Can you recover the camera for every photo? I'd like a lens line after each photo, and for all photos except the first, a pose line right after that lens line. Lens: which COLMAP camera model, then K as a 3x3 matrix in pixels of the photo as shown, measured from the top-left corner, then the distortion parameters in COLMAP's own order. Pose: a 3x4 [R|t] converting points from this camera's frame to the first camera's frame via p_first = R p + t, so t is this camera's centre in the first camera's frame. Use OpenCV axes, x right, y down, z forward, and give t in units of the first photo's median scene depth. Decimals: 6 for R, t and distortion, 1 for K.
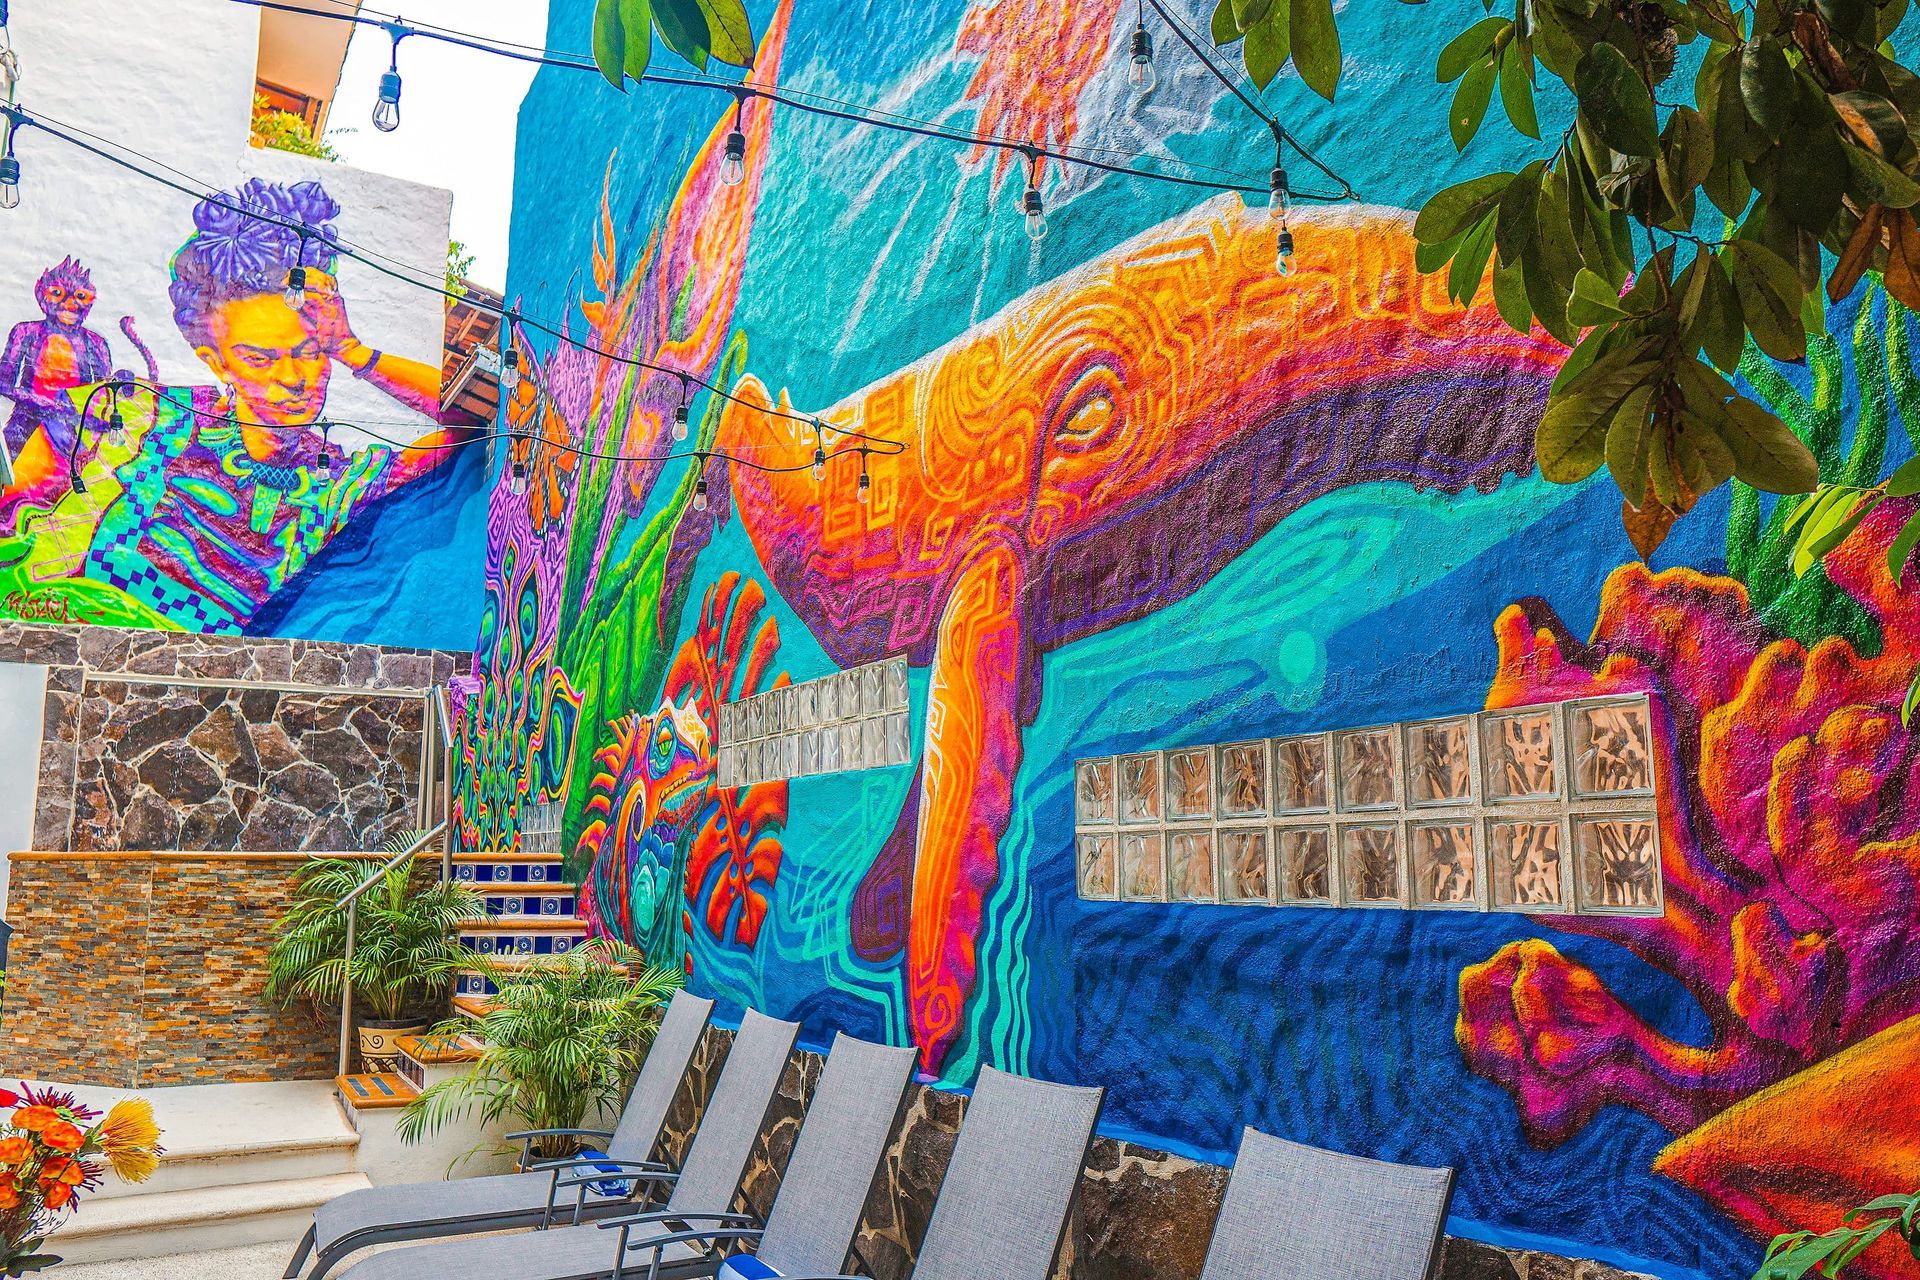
lens RADIAL K [[1459.6, 0, 996.0], [0, 1459.6, 610.3], [0, 0, 1]] dist [-0.110734, 0.059529]
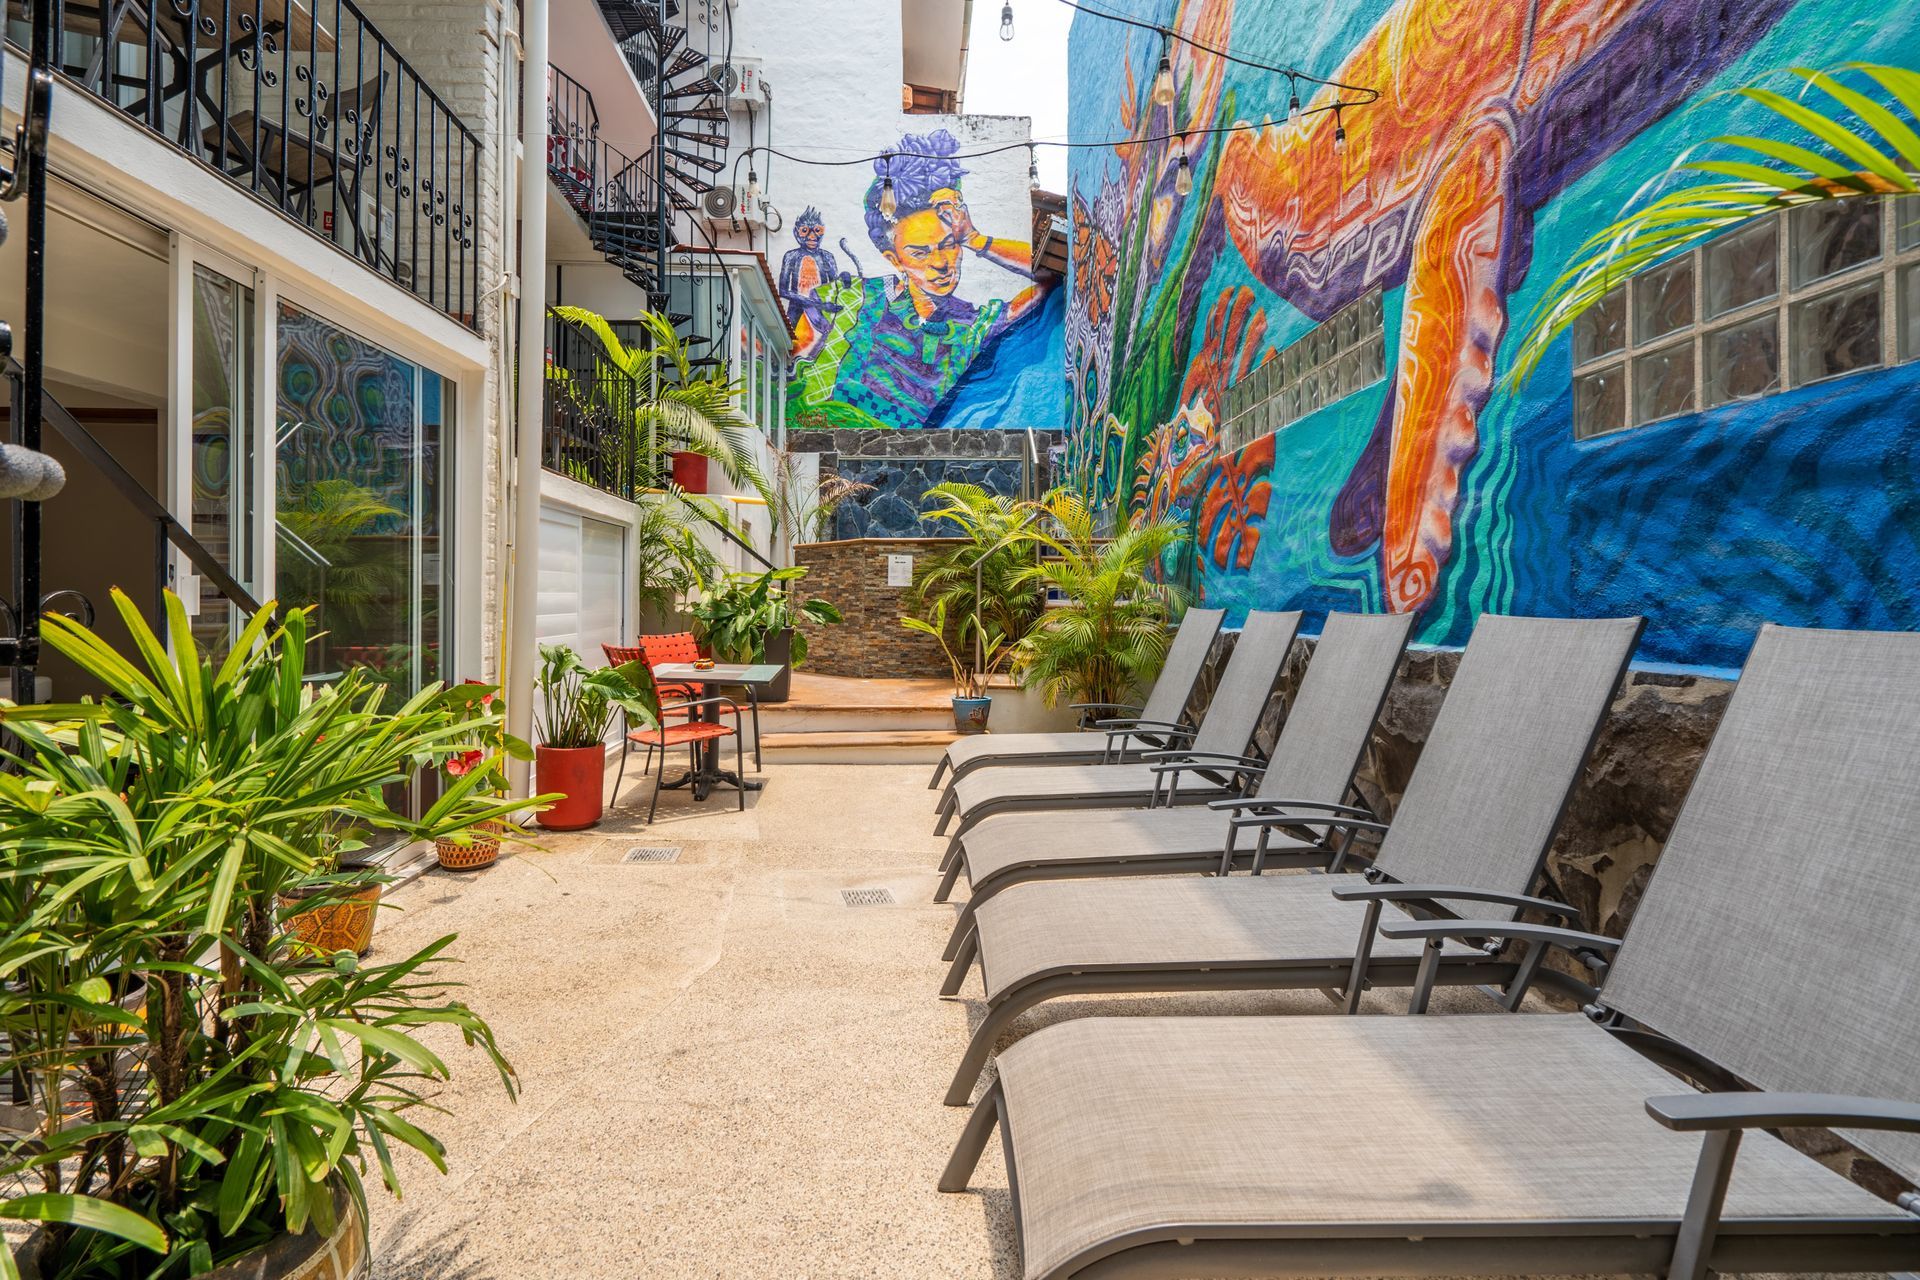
lens RADIAL K [[907.5, 0, 926.2], [0, 907.5, 606.9], [0, 0, 1]] dist [-0.002091, 0.000227]
pose [[0.866685, 0.008198, -0.498789, -0.008578], [0.077696, 0.985445, 0.151199, 0.085917], [0.492769, -0.169796, 0.853433, 0.109631]]
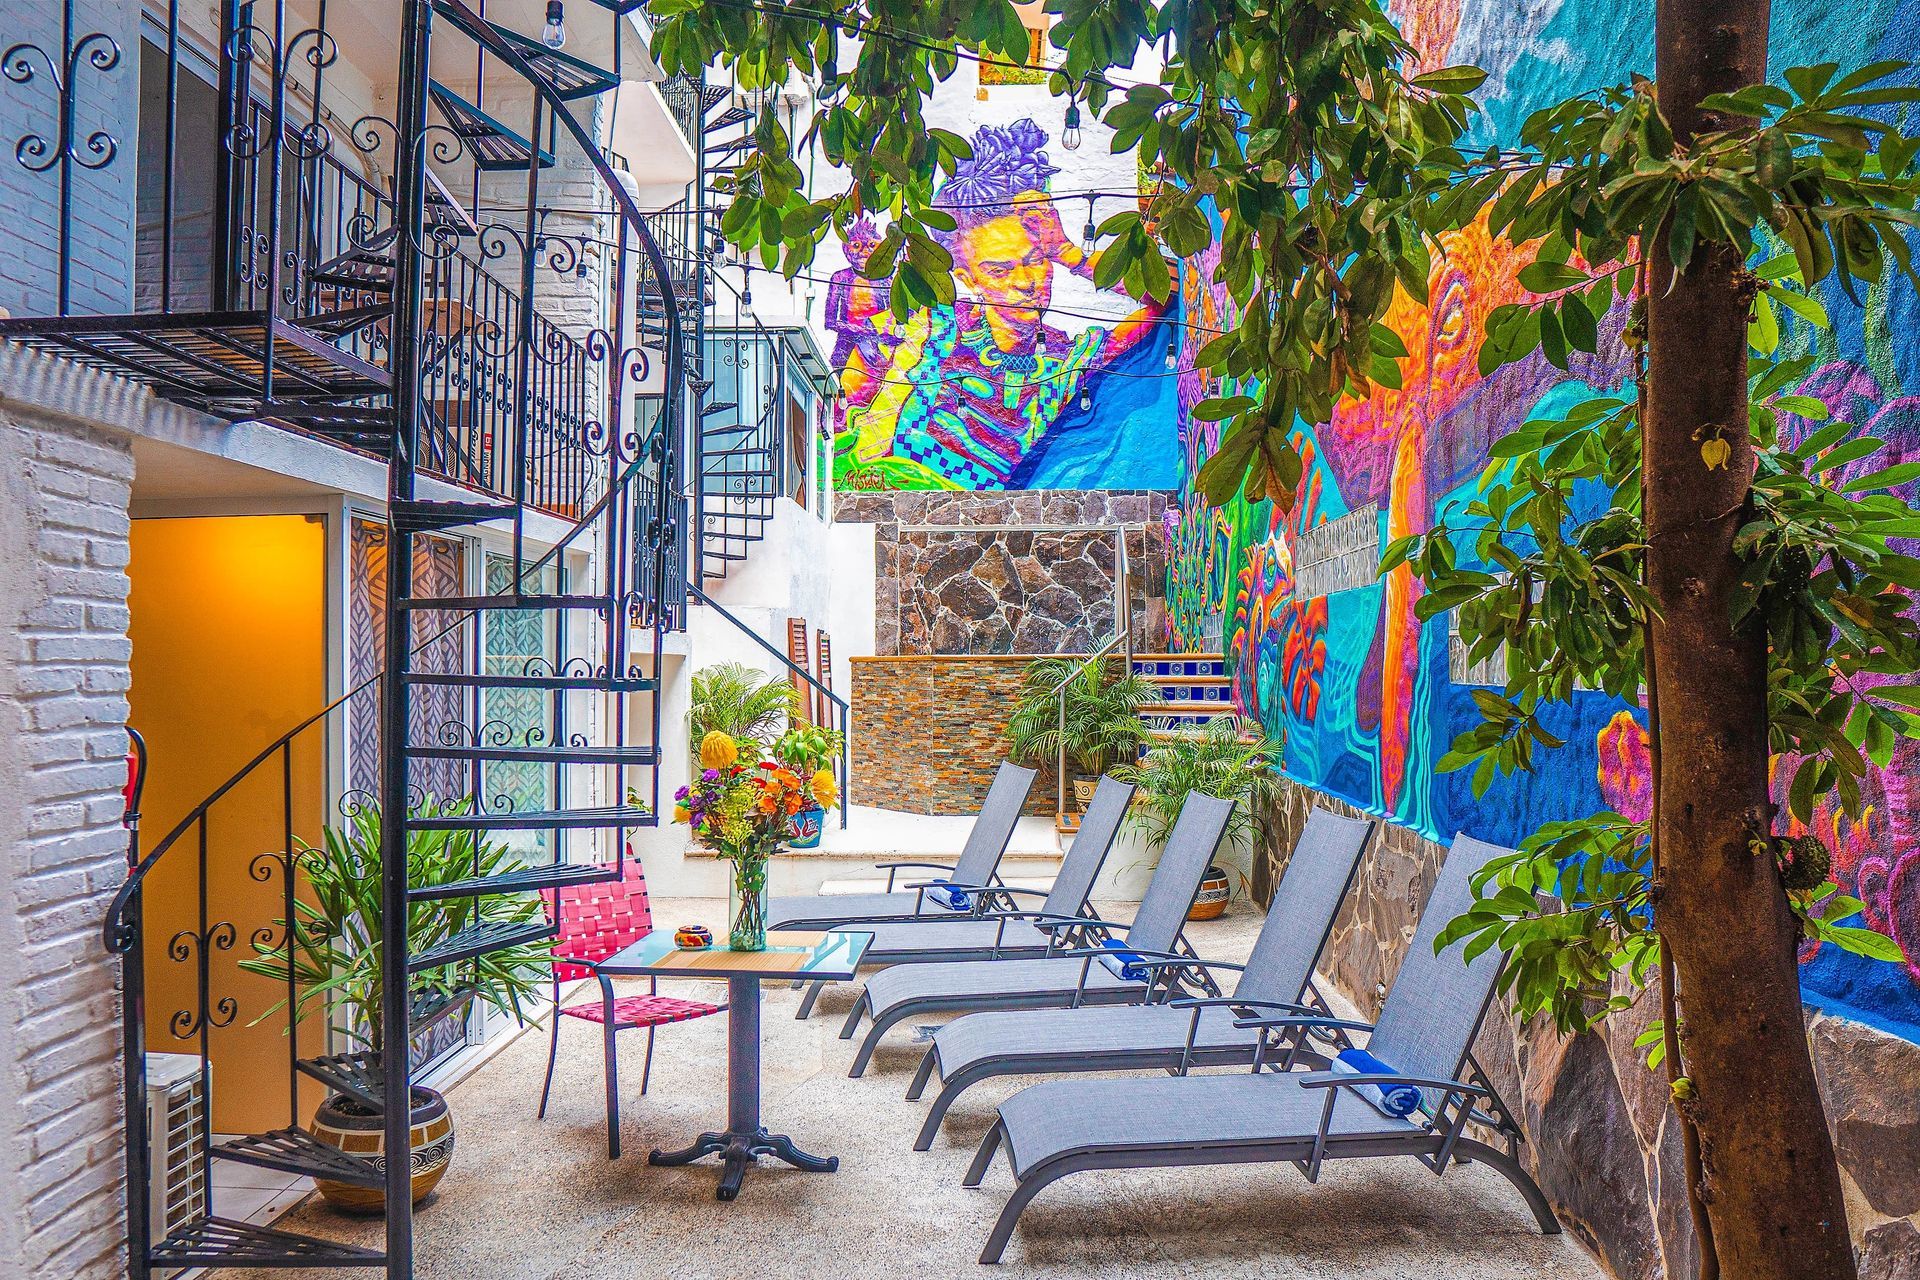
lens RADIAL K [[1411.7, 0, 916.6], [0, 1411.7, 644.6], [0, 0, 1]] dist [-0.196927, 0.210311]
pose [[0.825430, -0.002098, -0.564500, 0.176839], [0.091783, 0.987186, 0.130538, -0.025070], [0.556993, -0.159561, 0.815046, -0.157214]]
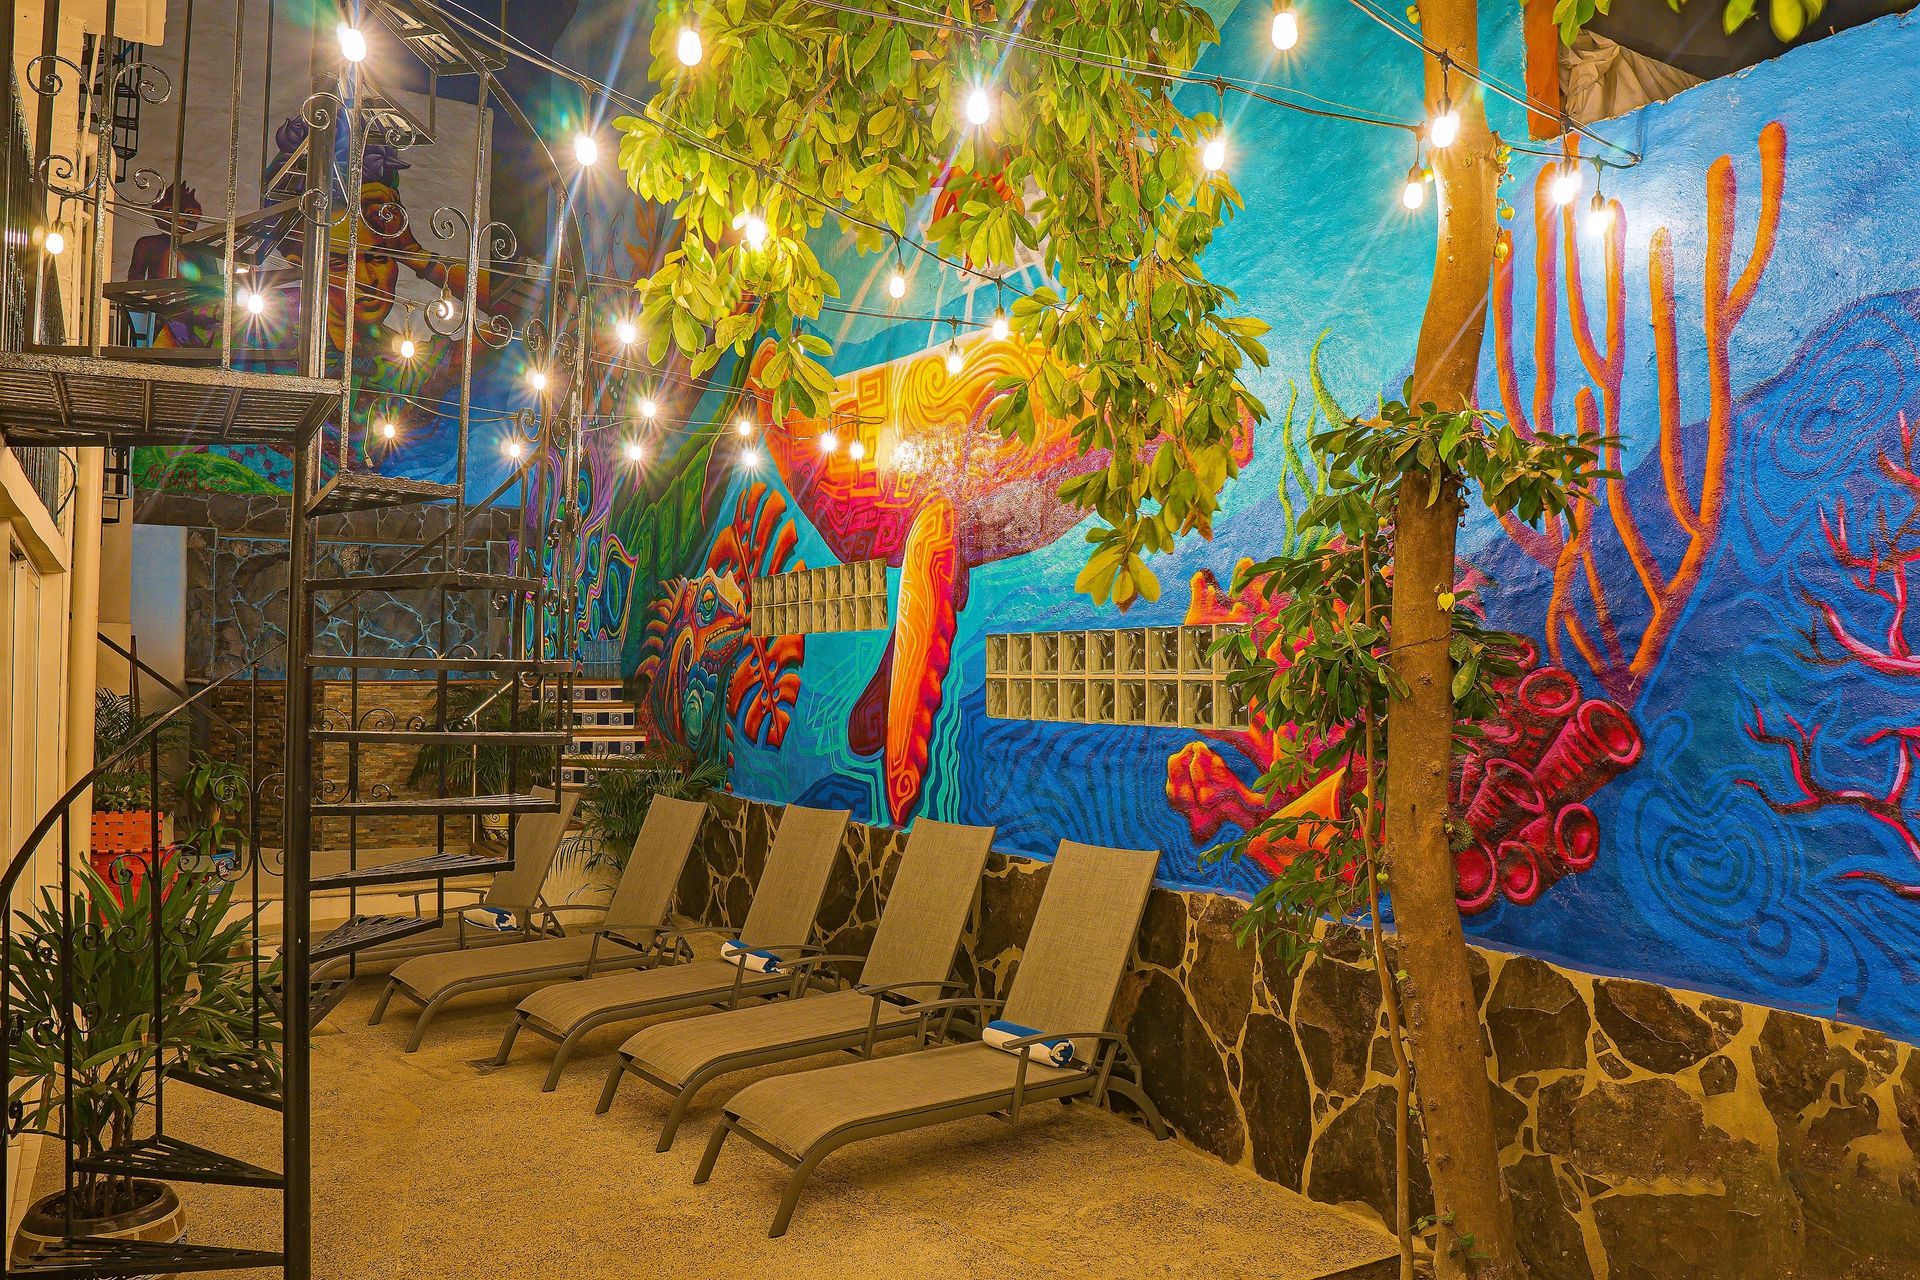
lens RADIAL K [[1459.6, 0, 996.0], [0, 1459.6, 610.3], [0, 0, 1]] dist [-0.110734, 0.059529]
pose [[0.999840, 0.009475, 0.015149, 0.018901], [-0.011300, 0.992059, 0.125262, -0.064302], [-0.013842, -0.125413, 0.992008, -0.313319]]
